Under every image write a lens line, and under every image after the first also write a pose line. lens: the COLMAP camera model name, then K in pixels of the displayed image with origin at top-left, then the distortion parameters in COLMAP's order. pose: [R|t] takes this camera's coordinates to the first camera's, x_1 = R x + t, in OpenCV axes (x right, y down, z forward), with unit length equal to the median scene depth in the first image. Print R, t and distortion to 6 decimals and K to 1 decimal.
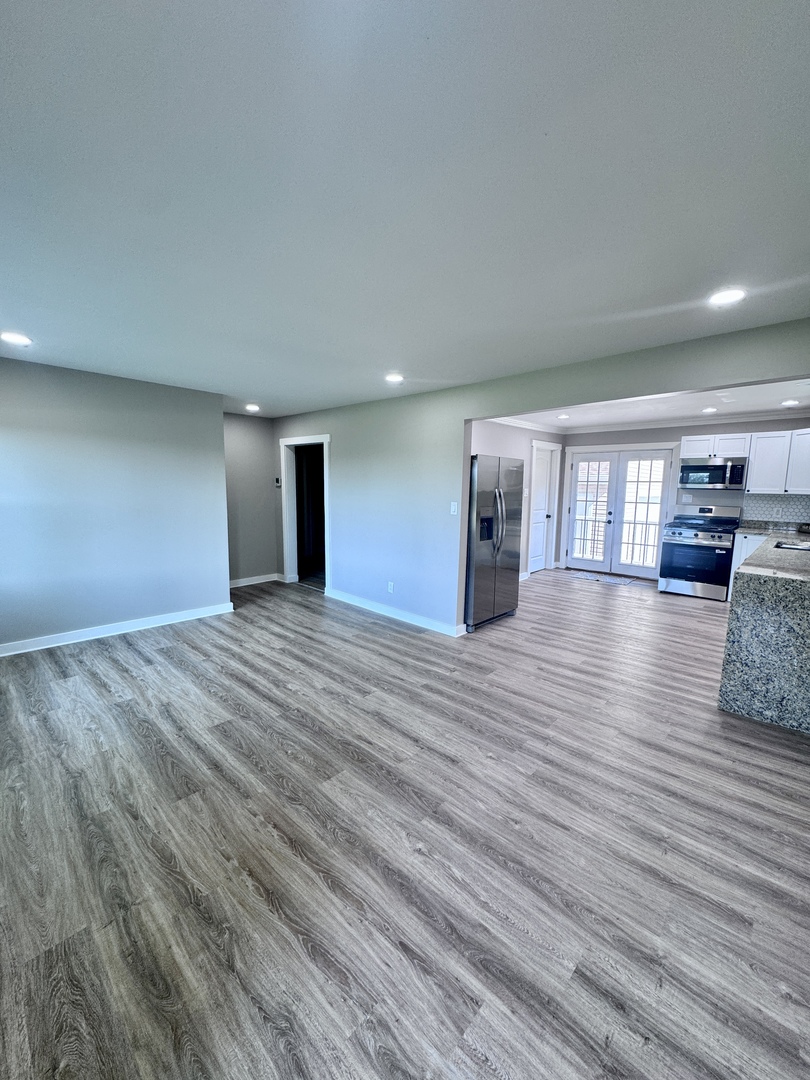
lens RADIAL K [[431.5, 0, 403.5], [0, 431.5, 539.7], [0, 0, 1]] dist [-0.002086, -0.000044]
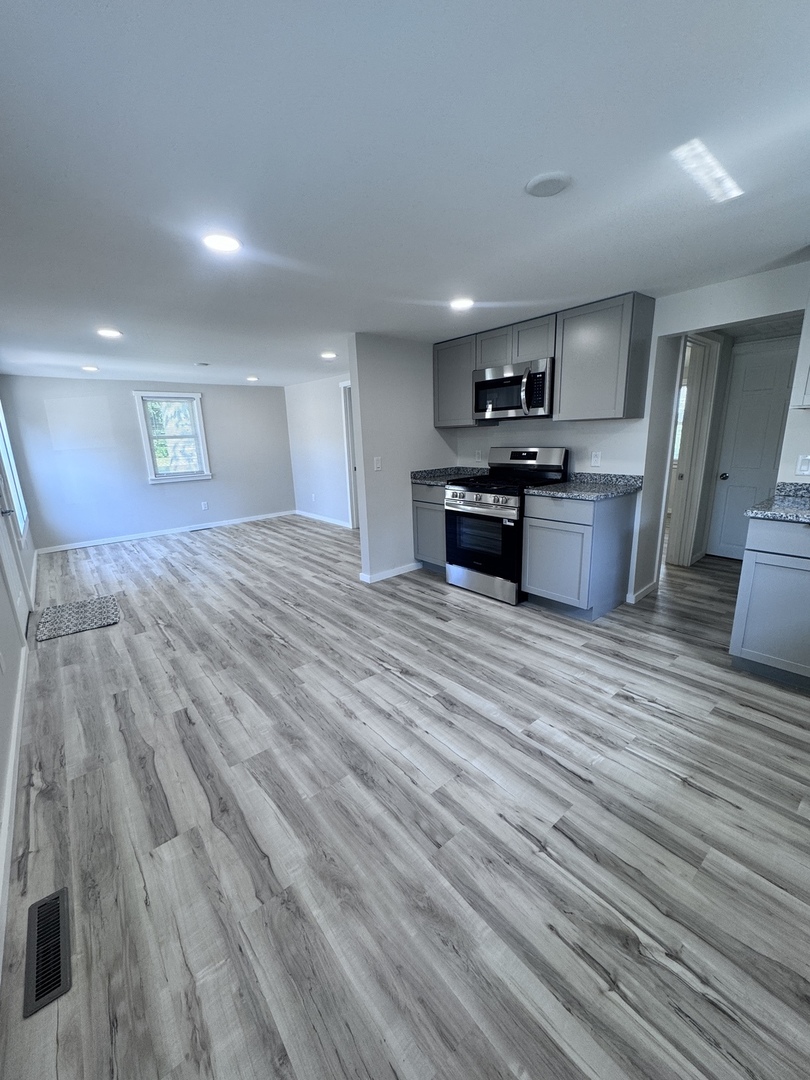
lens RADIAL K [[431.5, 0, 409.7], [0, 431.5, 543.8], [0, 0, 1]] dist [-0.002086, -0.000044]
pose [[0.991262, -0.015910, -0.130946, 0.648290], [0.031528, 0.992503, 0.118080, -0.021089], [0.128086, -0.121176, 0.984332, 0.370363]]
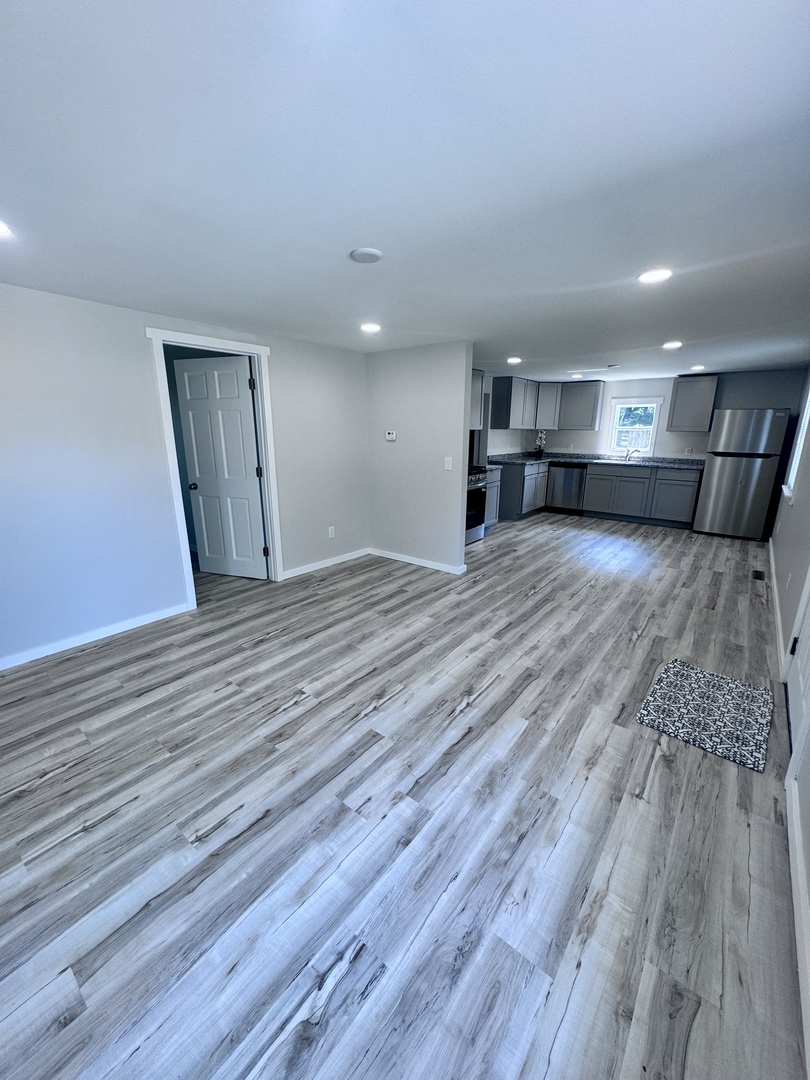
lens RADIAL K [[431.5, 0, 406.2], [0, 431.5, 541.1], [0, 0, 1]] dist [-0.002086, -0.000044]
pose [[-0.089318, -0.267919, 0.959292, -0.207080], [0.123029, 0.952798, 0.277560, -0.150848], [-0.988376, 0.142812, -0.052140, 1.168604]]
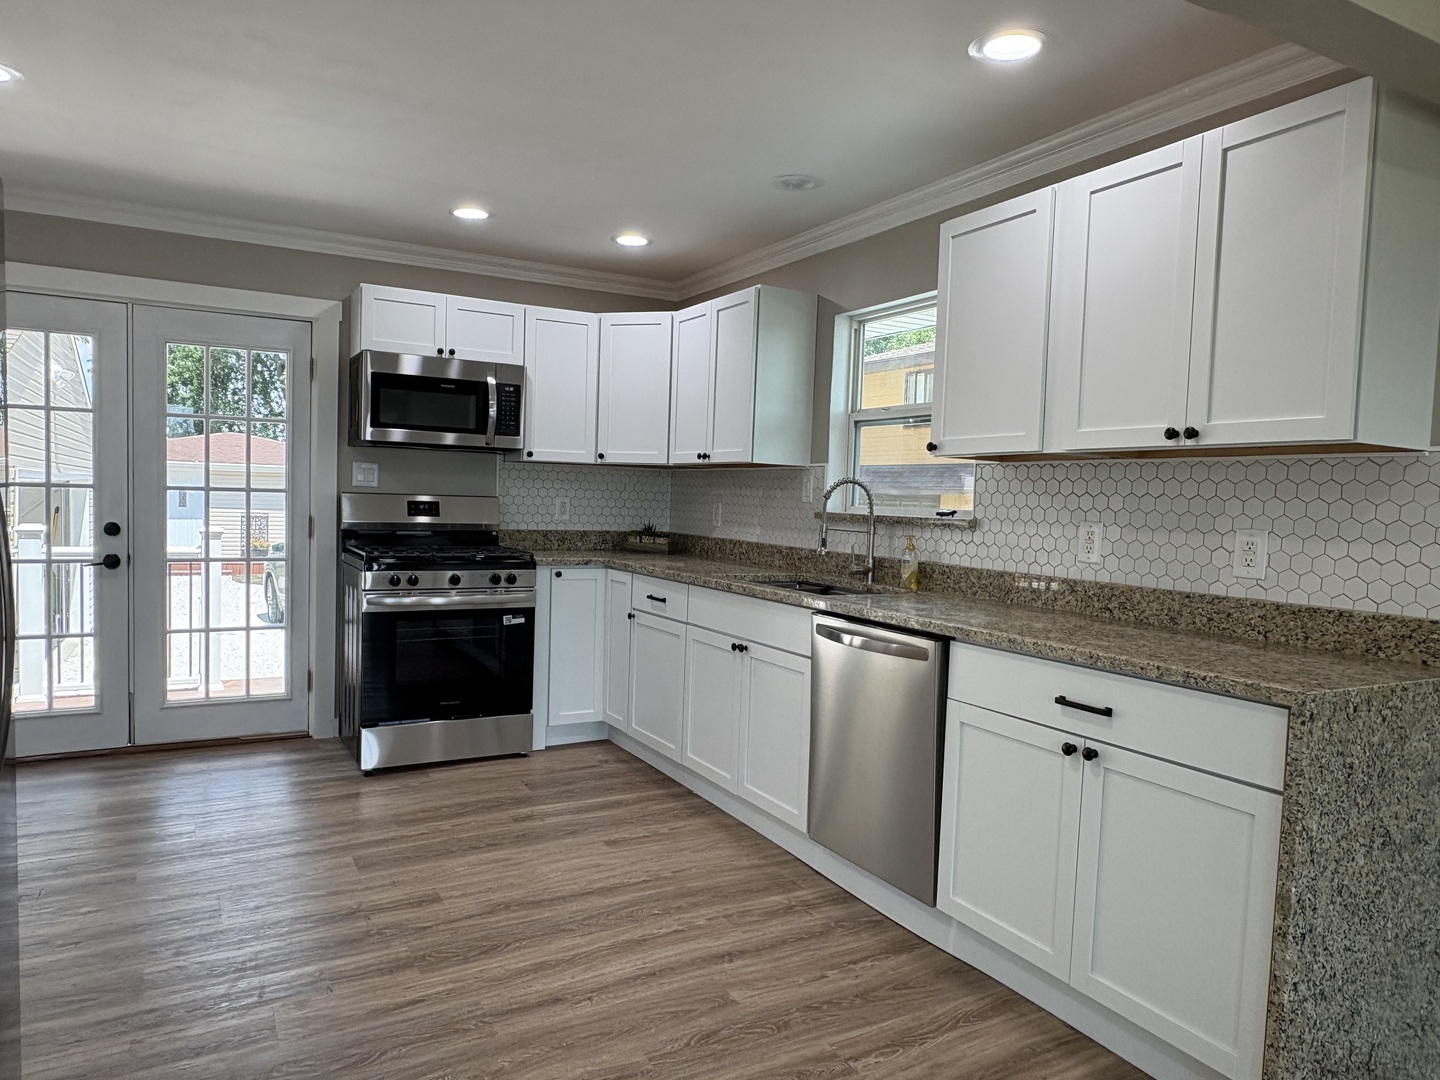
lens RADIAL K [[963.2, 0, 710.7], [0, 963.2, 546.1], [0, 0, 1]] dist [-0.006413, 0.009541]
pose [[0.302016, -0.055809, 0.951668, 0.023880], [0.096340, 0.994961, 0.027774, -0.038069], [-0.948422, 0.083296, 0.305871, 0.562608]]
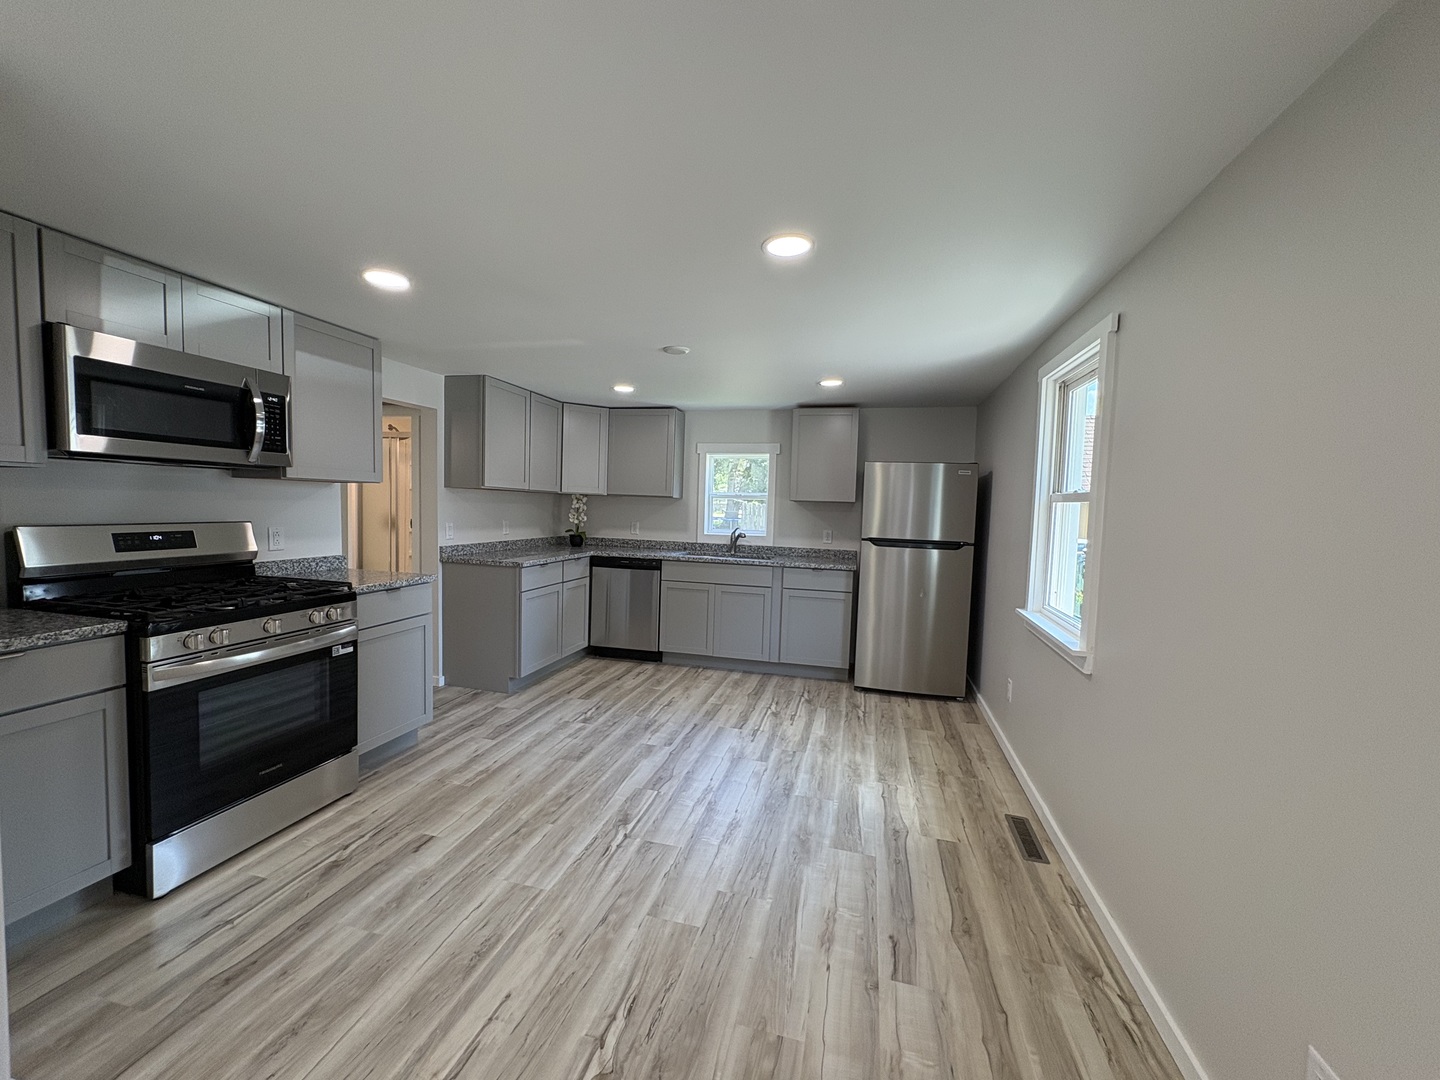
lens RADIAL K [[573.5, 0, 719.9], [0, 573.5, 550.3], [0, 0, 1]] dist [0.001307, 0.000078]
pose [[-0.482086, -0.094665, 0.870995, 0.212154], [0.080299, 0.985187, 0.151520, -0.091181], [-0.872436, 0.142986, -0.467343, 0.882726]]
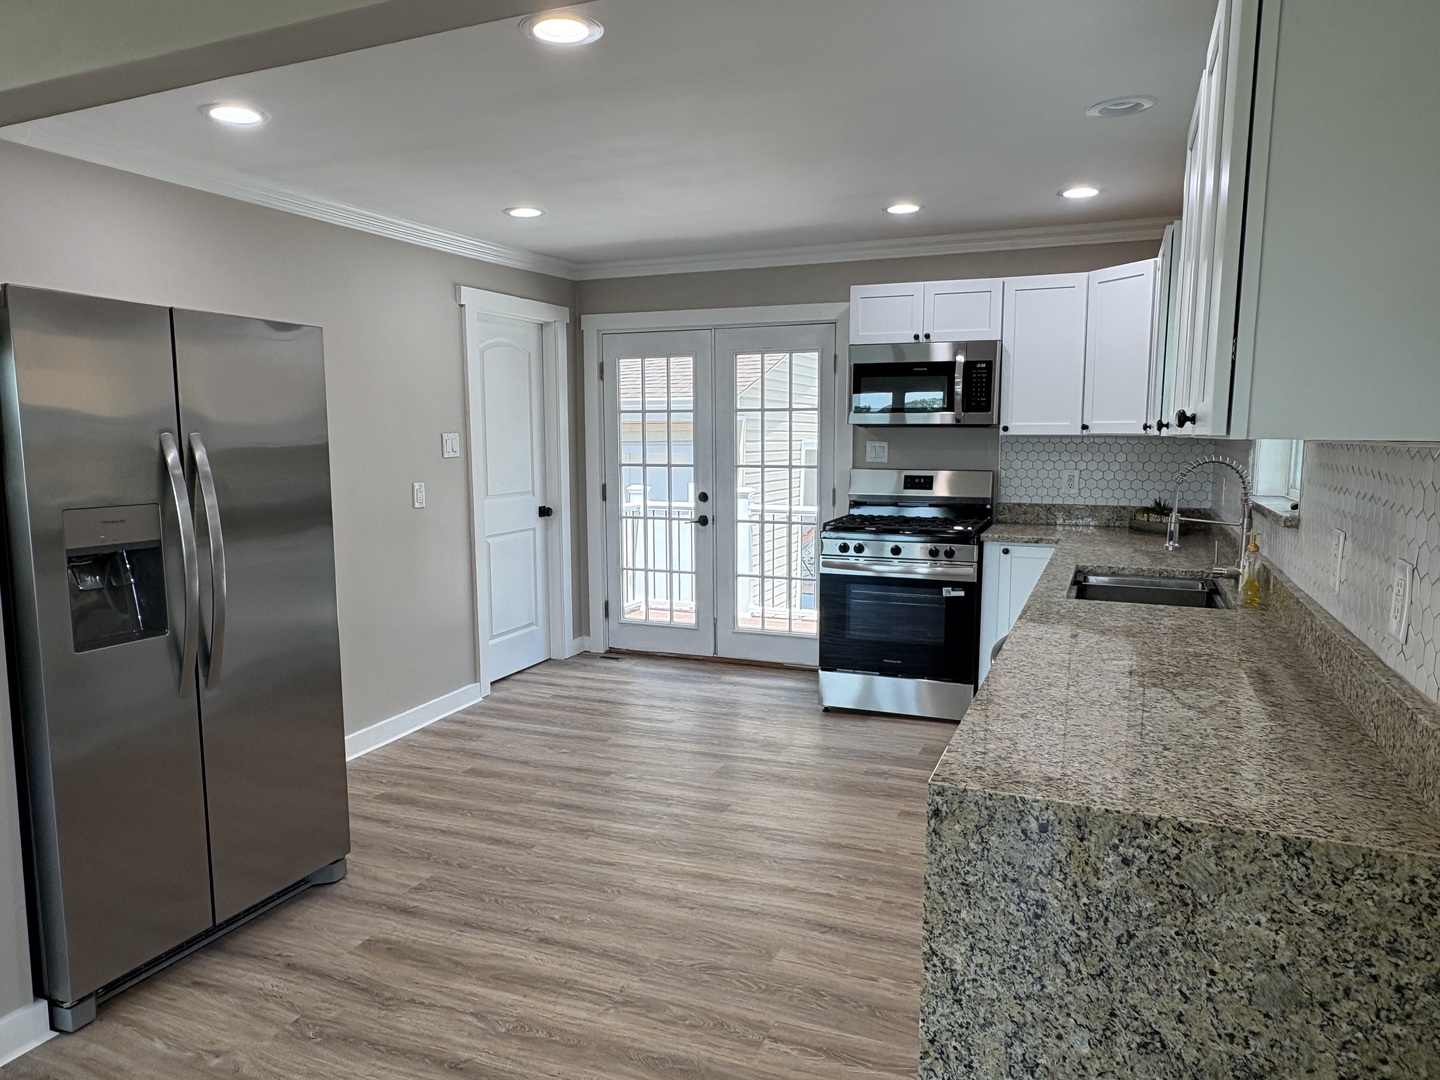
lens RADIAL K [[963.2, 0, 715.4], [0, 963.2, 544.5], [0, 0, 1]] dist [-0.006413, 0.009541]
pose [[0.934814, -0.057334, 0.350478, 0.240403], [0.060352, 0.998174, 0.002317, -0.026702], [-0.349971, 0.018986, 0.936568, 0.276334]]
